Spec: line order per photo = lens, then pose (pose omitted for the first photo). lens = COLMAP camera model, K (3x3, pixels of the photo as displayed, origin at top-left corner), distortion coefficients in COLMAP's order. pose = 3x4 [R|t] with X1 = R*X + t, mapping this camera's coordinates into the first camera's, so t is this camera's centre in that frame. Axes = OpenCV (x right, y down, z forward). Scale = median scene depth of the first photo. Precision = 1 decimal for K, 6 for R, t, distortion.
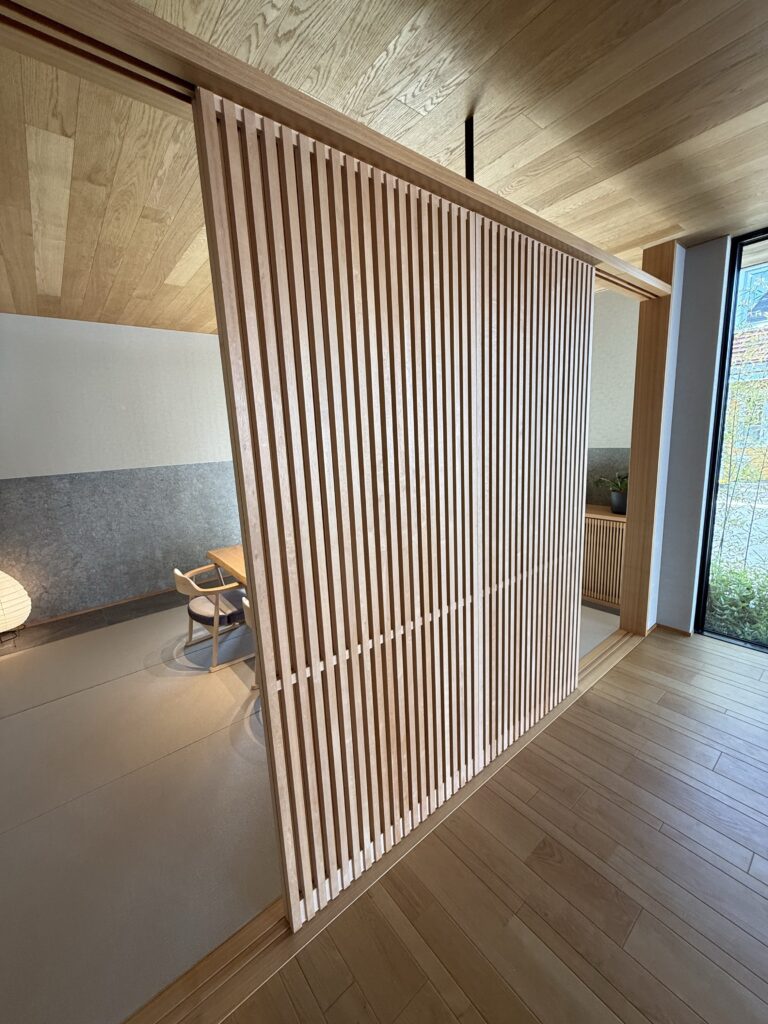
lens RADIAL K [[408.0, 0, 385.0], [0, 408.0, 510.4], [0, 0, 1]] dist [-0.002667, 0.000819]
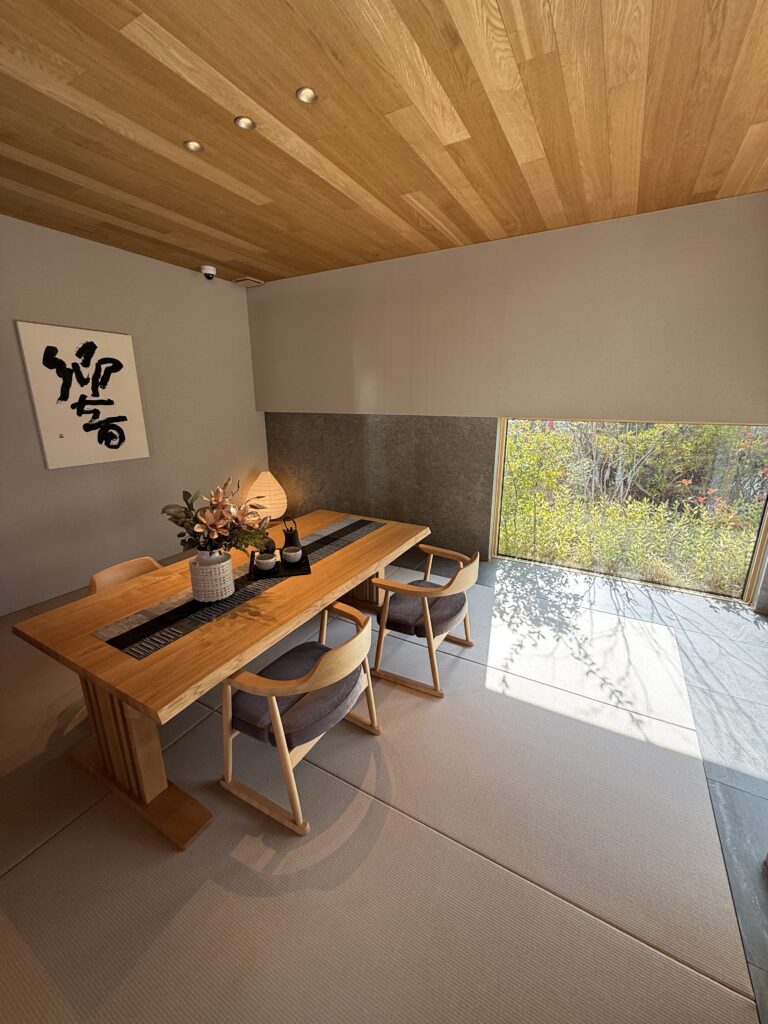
lens RADIAL K [[408.0, 0, 385.6], [0, 408.0, 510.9], [0, 0, 1]] dist [-0.002667, 0.000819]
pose [[0.368670, 0.299174, -0.880101, 0.407428], [-0.191452, 0.950932, 0.243053, -0.139685], [0.909631, 0.078890, 0.407857, 0.692823]]
